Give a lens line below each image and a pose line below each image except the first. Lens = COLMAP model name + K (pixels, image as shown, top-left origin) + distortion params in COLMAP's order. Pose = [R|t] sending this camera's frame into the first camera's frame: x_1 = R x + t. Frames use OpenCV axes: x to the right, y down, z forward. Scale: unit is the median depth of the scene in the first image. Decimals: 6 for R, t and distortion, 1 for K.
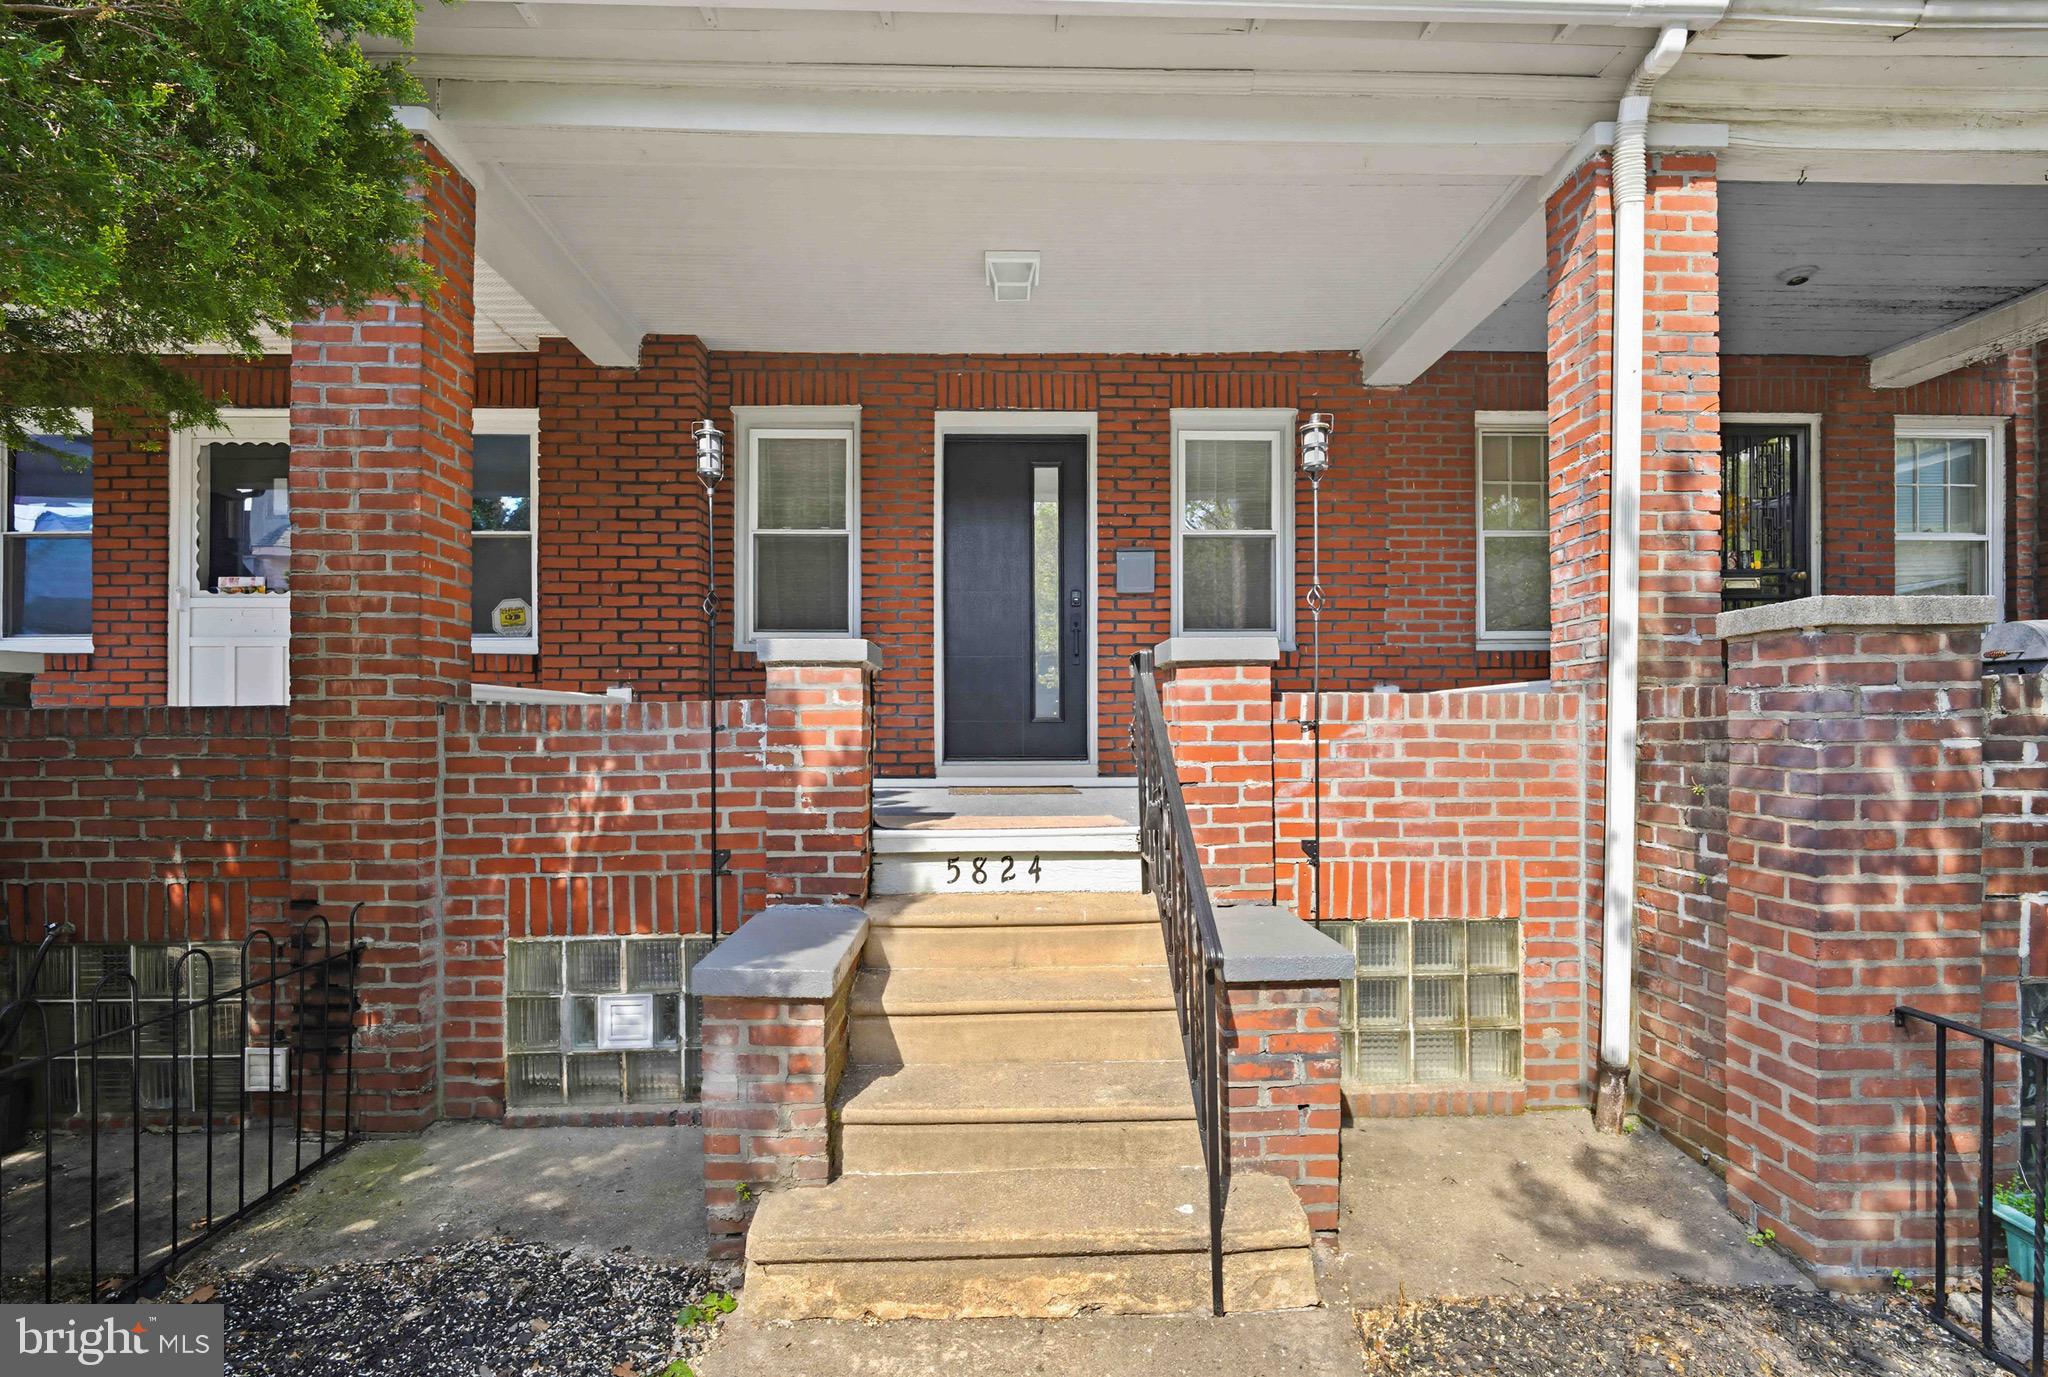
lens RADIAL K [[941.8, 0, 1025.7], [0, 941.8, 743.0], [0, 0, 1]] dist [0.035158, -0.000004]
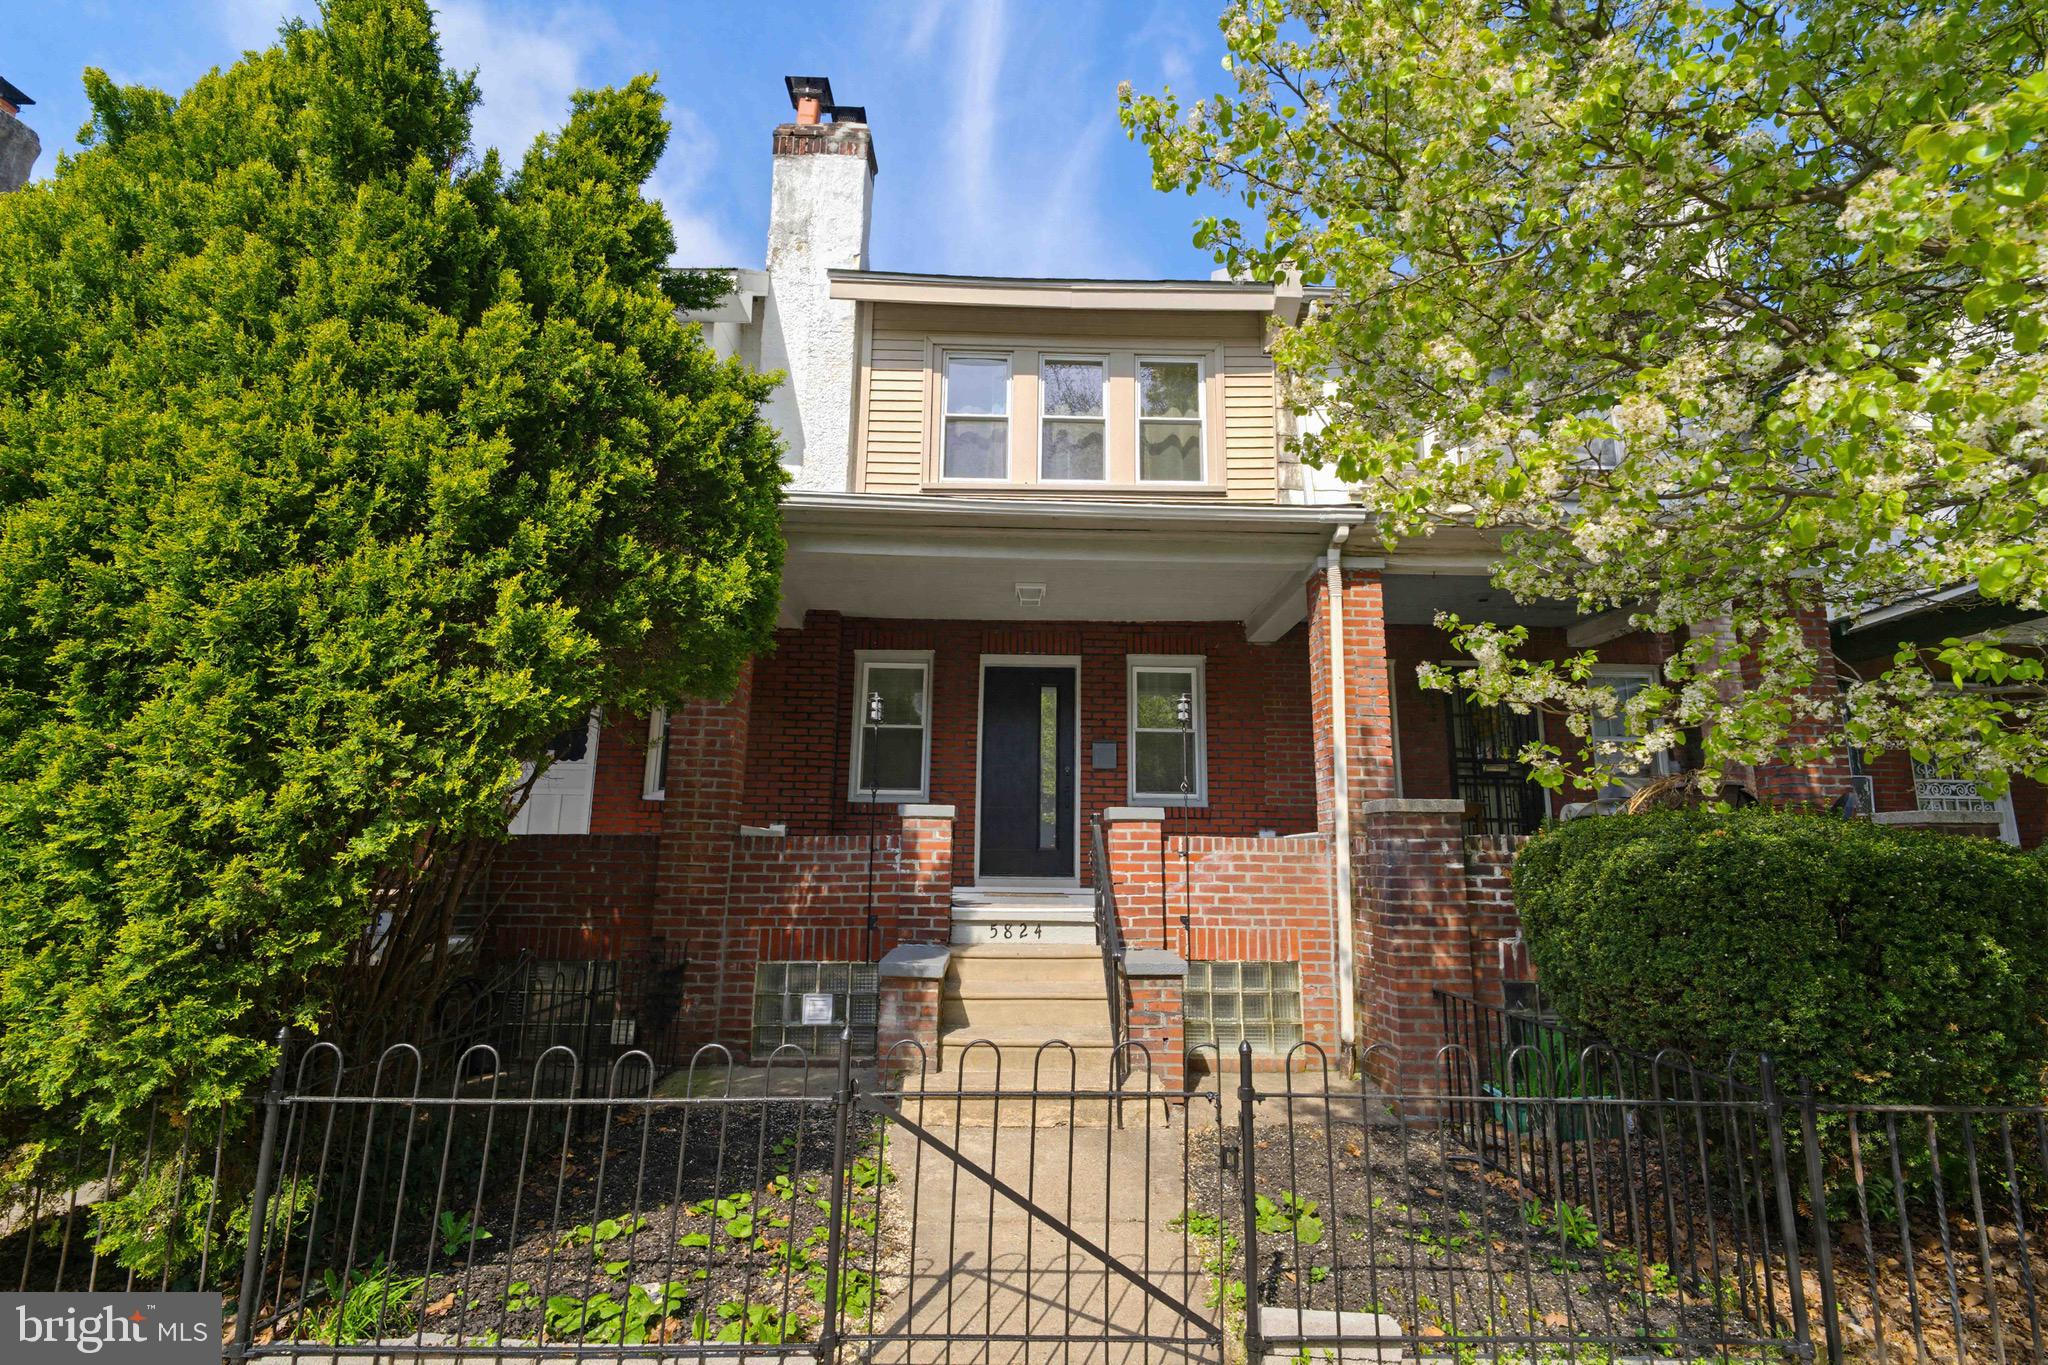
lens RADIAL K [[936.0, 0, 1024.0], [0, 936.0, 682.5], [0, 0, 1]] dist [0.000981, -0.001234]
pose [[0.999833, 0.014831, -0.010696, -0.005568], [-0.016686, 0.979258, -0.201931, 0.029270], [0.007480, 0.202076, 0.979341, -0.920799]]
